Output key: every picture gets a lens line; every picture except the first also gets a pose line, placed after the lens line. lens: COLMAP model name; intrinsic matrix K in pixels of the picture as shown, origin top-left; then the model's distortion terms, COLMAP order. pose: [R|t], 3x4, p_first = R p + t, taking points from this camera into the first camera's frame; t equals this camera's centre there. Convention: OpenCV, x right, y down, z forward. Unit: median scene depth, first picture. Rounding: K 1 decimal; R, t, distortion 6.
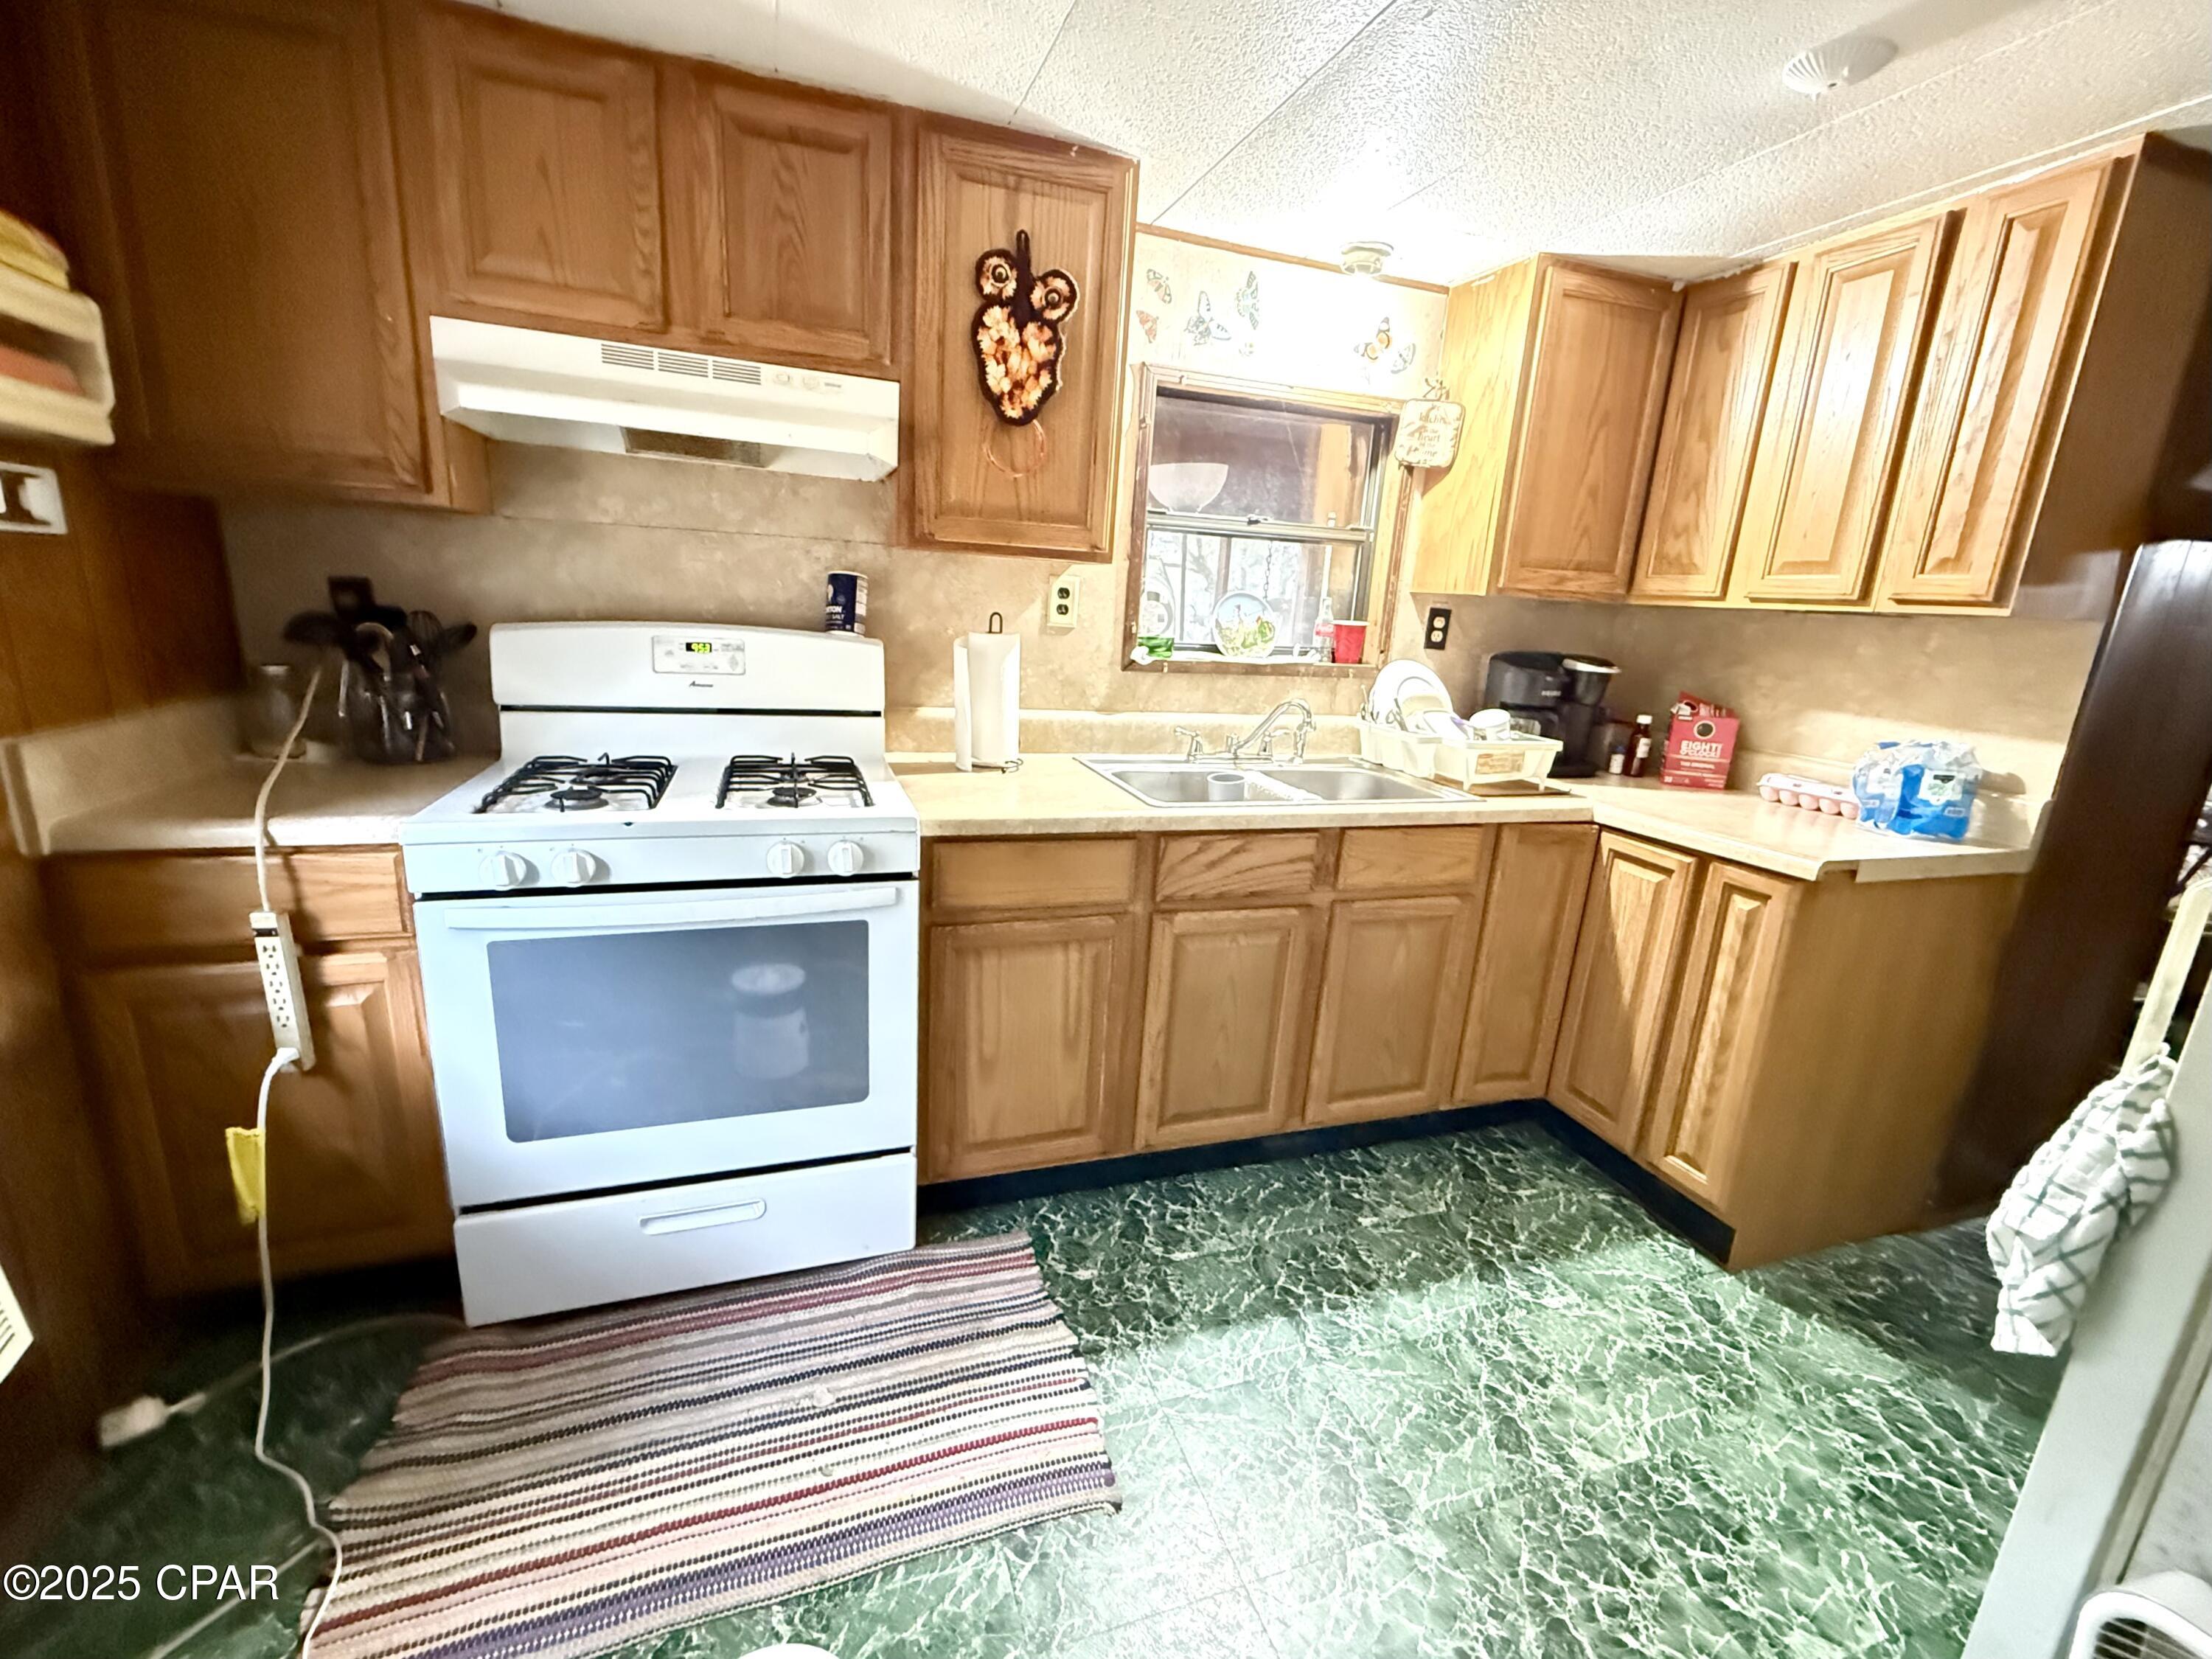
lens RADIAL K [[913.6, 0, 1111.6], [0, 913.6, 825.1], [0, 0, 1]] dist [0.001050, -0.000089]
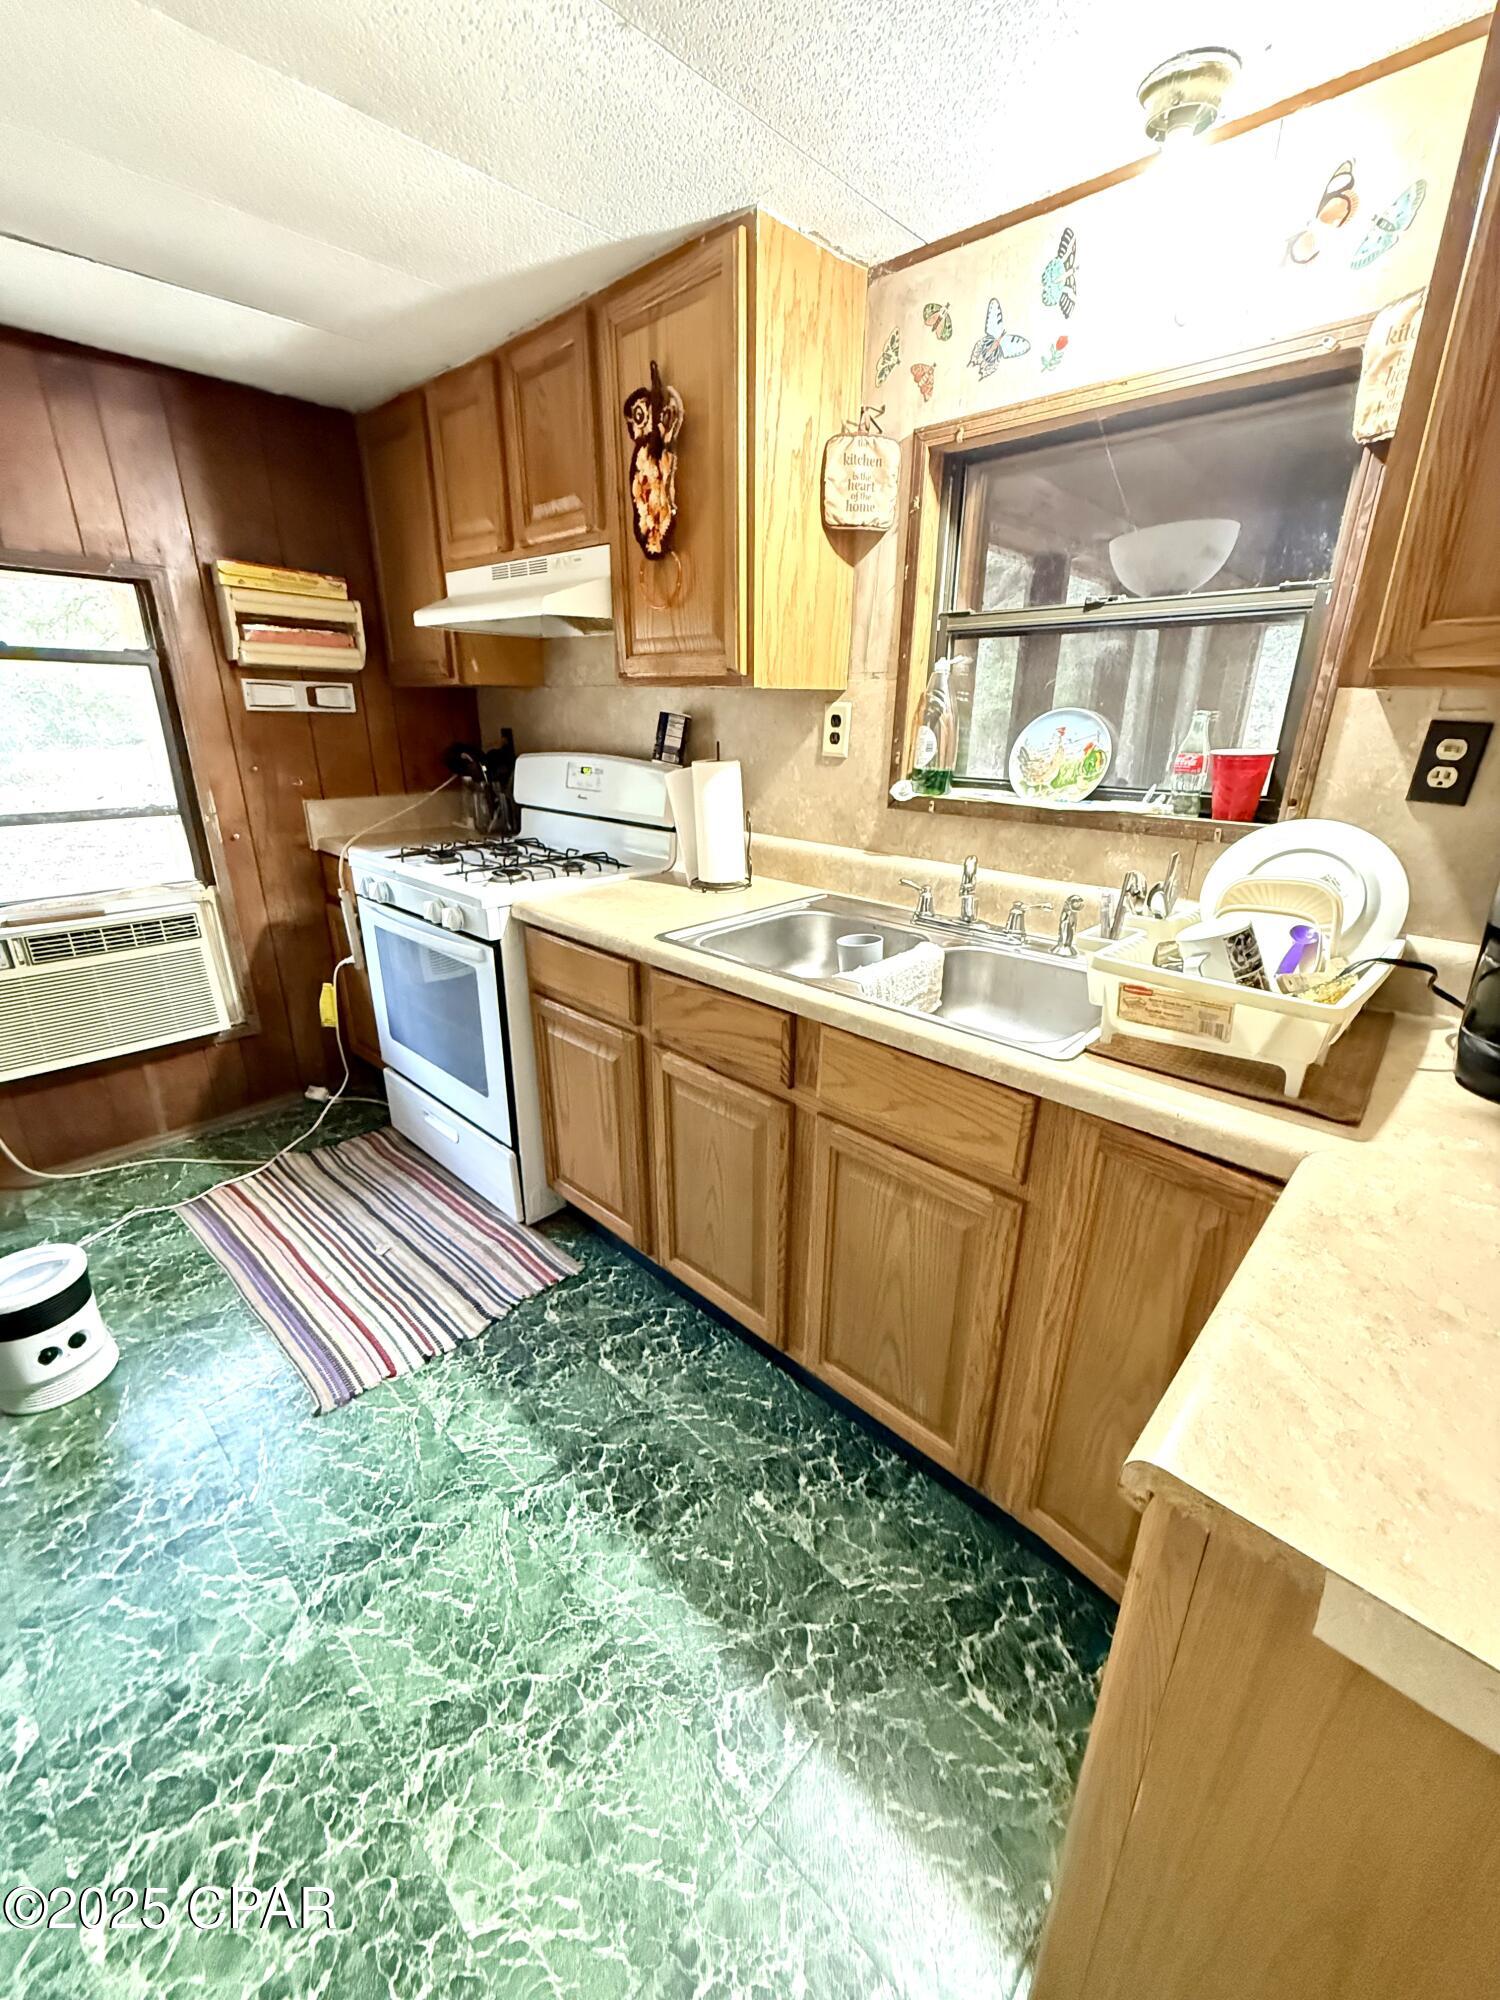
lens RADIAL K [[794.7, 0, 753.8], [0, 794.7, 995.2], [0, 0, 1]] dist [0.000918, 0.000182]
pose [[0.471819, 0.249083, -0.845780, 0.871826], [-0.199588, 0.964538, 0.172717, -0.134934], [0.858808, 0.087317, 0.504801, 0.690523]]
